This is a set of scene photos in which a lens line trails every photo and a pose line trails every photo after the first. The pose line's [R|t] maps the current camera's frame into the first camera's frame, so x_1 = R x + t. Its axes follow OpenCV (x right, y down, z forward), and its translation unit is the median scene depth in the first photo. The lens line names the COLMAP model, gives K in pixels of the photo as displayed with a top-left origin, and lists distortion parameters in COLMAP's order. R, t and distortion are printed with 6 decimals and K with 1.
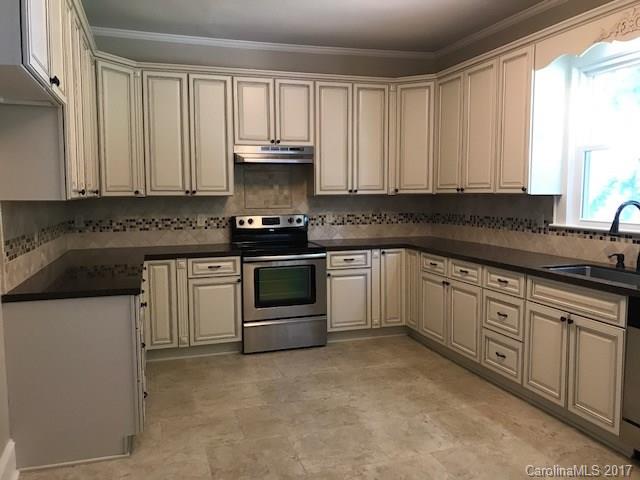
lens RADIAL K [[531.2, 0, 320.0], [0, 531.2, 240.0], [0, 0, 1]] dist [0.031404, -0.015296]
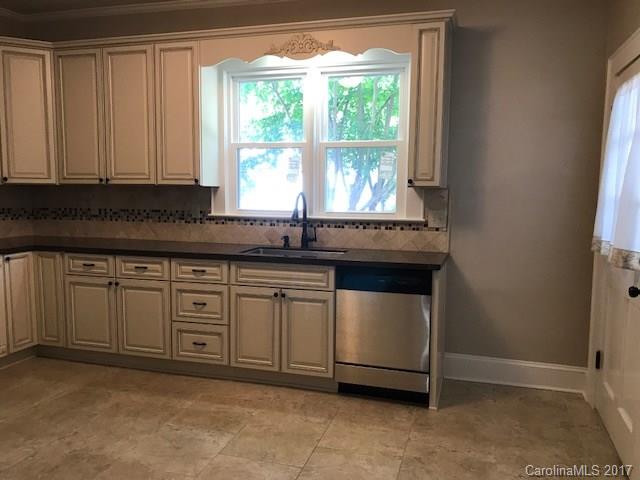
lens RADIAL K [[531.2, 0, 320.0], [0, 531.2, 240.0], [0, 0, 1]] dist [0.031404, -0.015296]
pose [[0.570559, -0.071033, 0.818179, -0.335433], [0.065012, 0.997033, 0.041225, -0.007701], [-0.818680, 0.029671, 0.573484, 0.219181]]
